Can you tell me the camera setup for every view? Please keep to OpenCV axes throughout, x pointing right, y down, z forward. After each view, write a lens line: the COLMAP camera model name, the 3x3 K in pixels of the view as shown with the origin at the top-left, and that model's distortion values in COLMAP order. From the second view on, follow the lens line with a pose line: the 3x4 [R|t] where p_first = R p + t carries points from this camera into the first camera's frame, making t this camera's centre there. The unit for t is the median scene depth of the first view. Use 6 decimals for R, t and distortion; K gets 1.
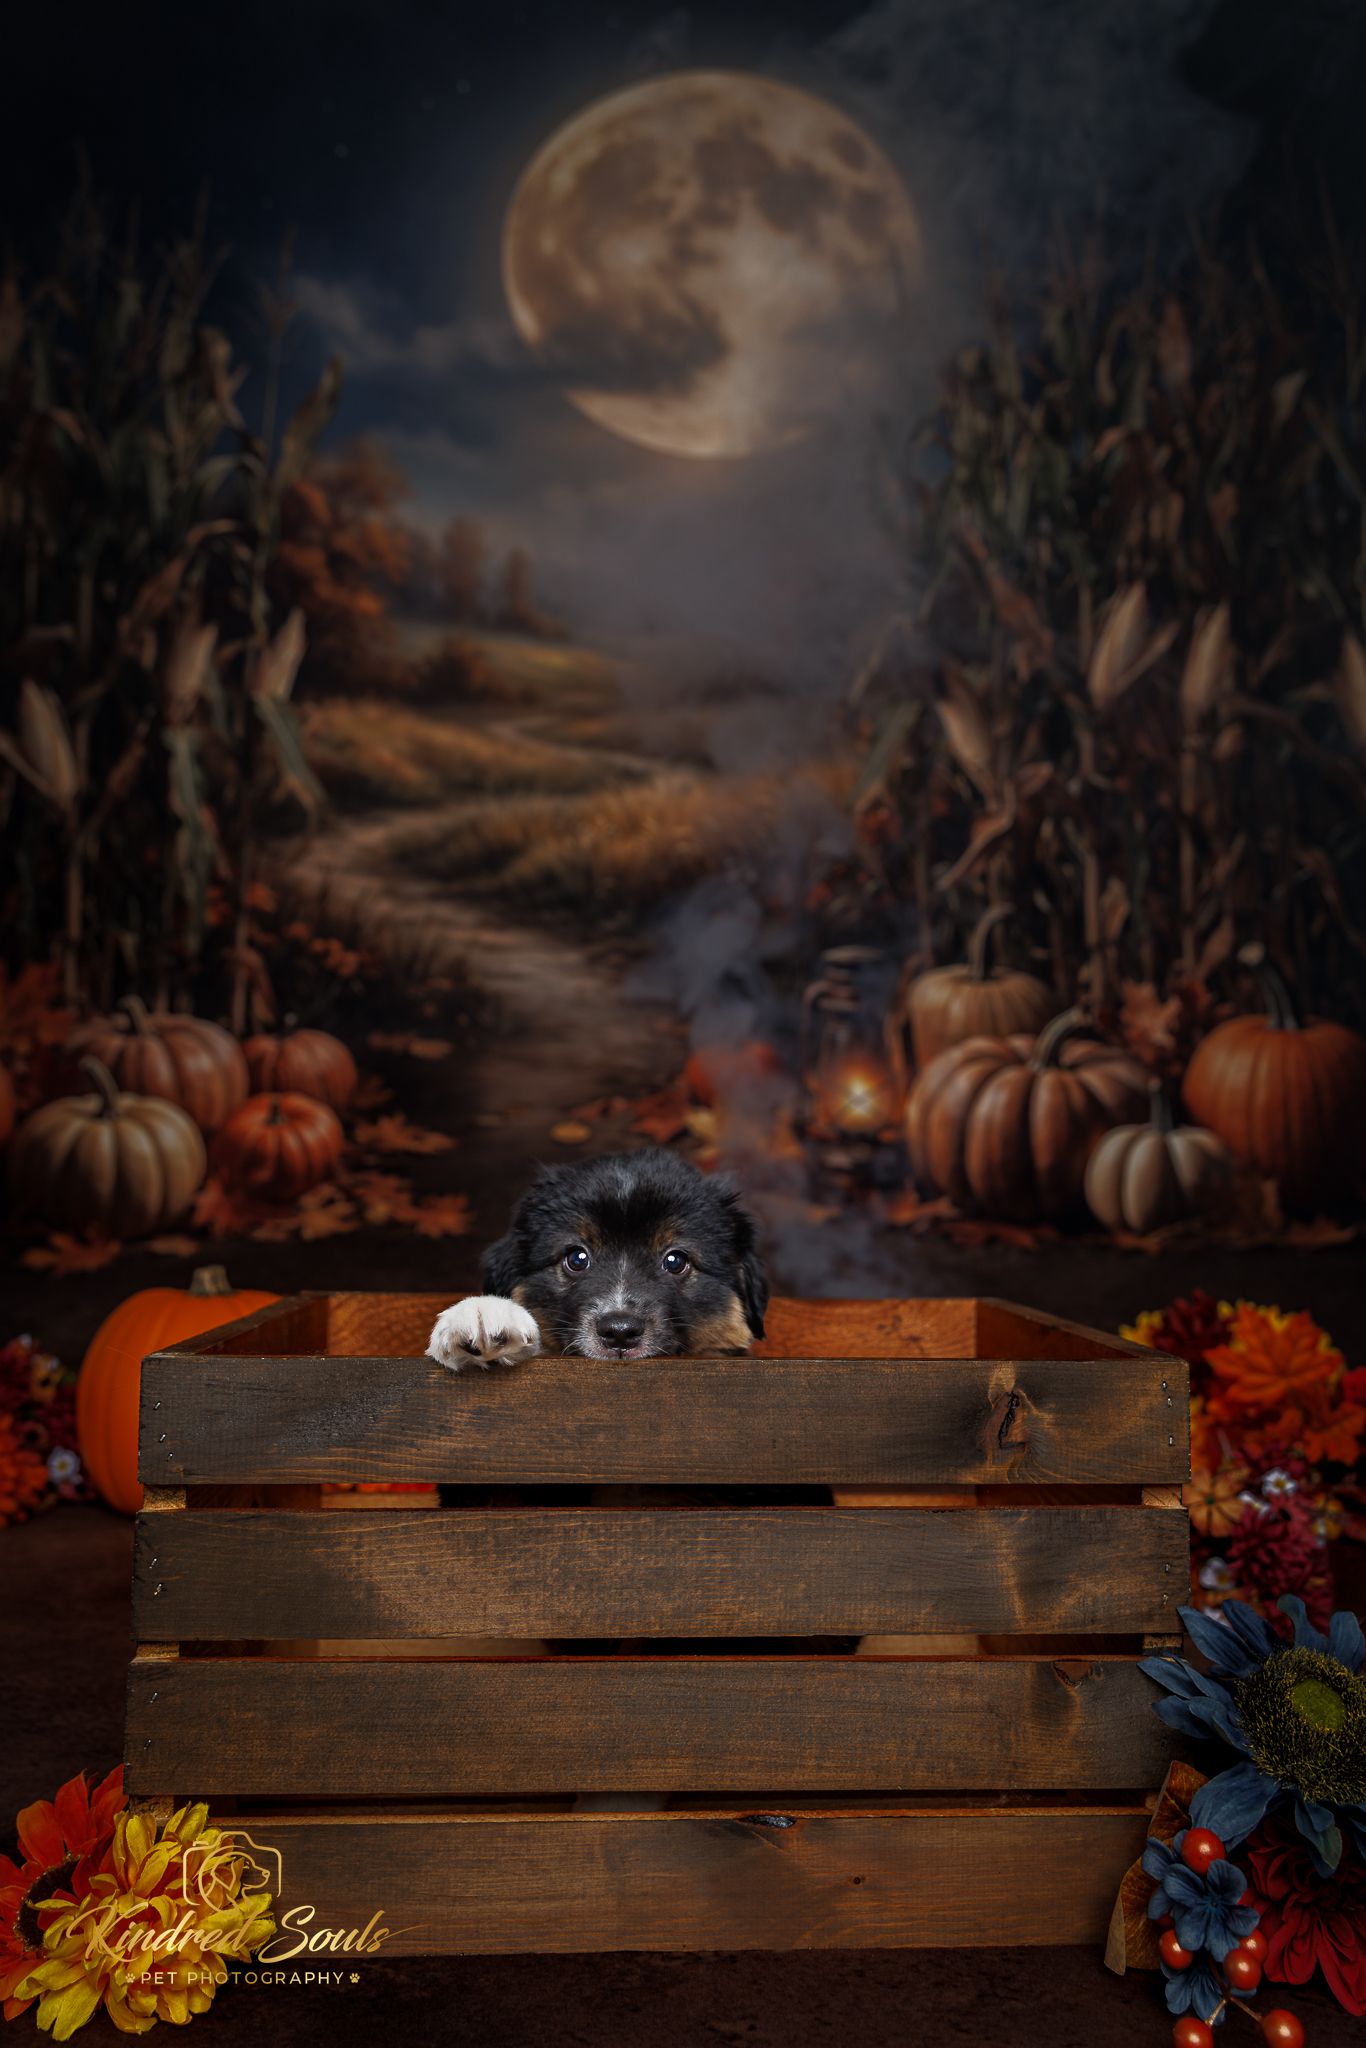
lens RADIAL K [[1379.1, 0, 683.7], [0, 1379.1, 1069.3], [0, 0, 1]] dist [-0.007171, 0.008420]
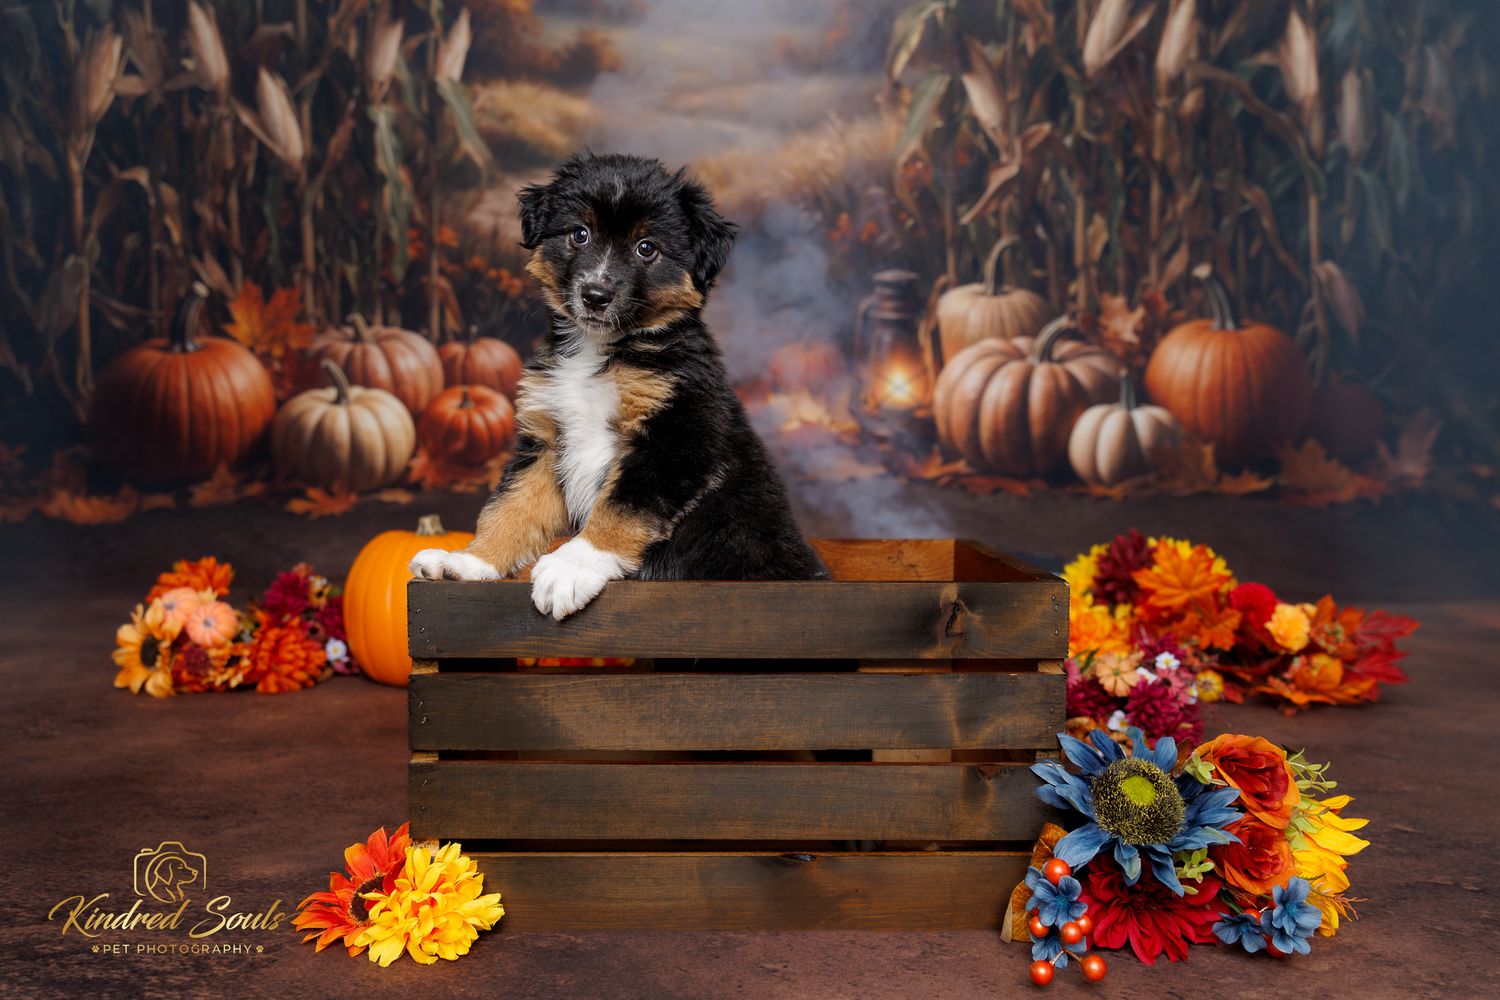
lens RADIAL K [[1144.0, 0, 751.6], [0, 1144.0, 499.5], [0, 0, 1]] dist [-0.005755, -0.002006]
pose [[0.999452, -0.004872, -0.032750, 0.049622], [0.009493, 0.989757, 0.142448, -0.068660], [0.031721, -0.142681, 0.989260, -0.279170]]
